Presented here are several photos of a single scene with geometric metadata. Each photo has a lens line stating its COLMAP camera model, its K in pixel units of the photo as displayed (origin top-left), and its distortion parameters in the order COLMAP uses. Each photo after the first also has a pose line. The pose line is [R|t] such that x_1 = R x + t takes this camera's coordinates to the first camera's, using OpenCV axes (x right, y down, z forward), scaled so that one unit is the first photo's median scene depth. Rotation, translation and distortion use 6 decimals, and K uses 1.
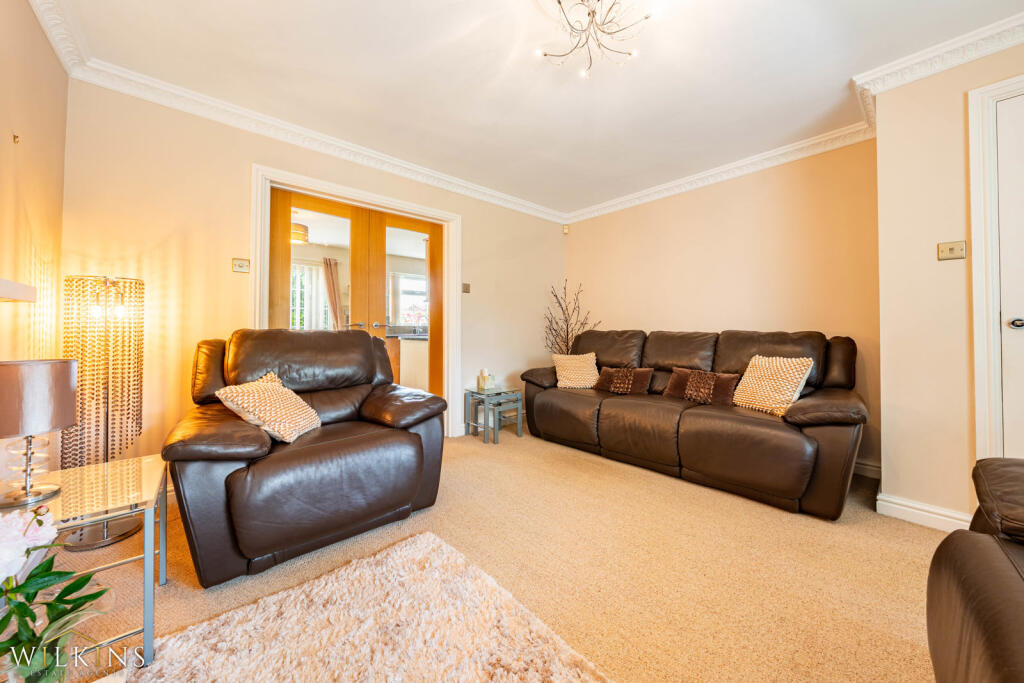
lens RADIAL K [[351.6, 0, 511.4], [0, 351.6, 324.2], [0, 0, 1]] dist [0.000562, 0.000056]
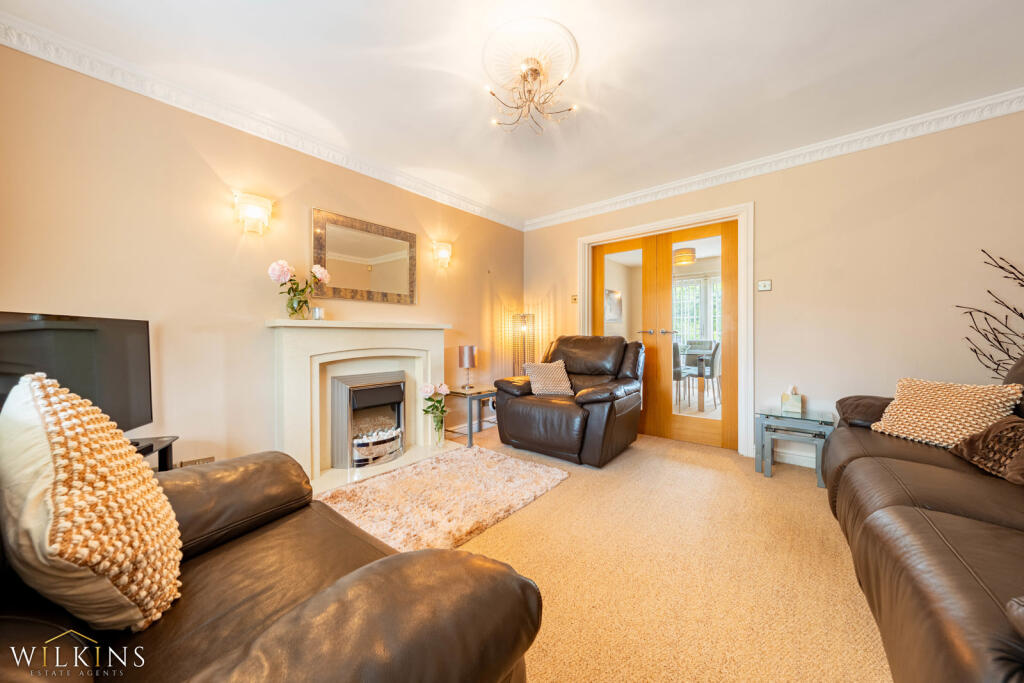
lens RADIAL K [[348.5, 0, 515.7], [0, 348.5, 343.8], [0, 0, 1]] dist [0.000598, 0.000049]
pose [[0.164234, 0.025741, -0.986085, 0.811895], [0.025353, 0.999219, 0.030306, -0.006636], [0.986095, -0.029978, 0.163454, 0.383248]]
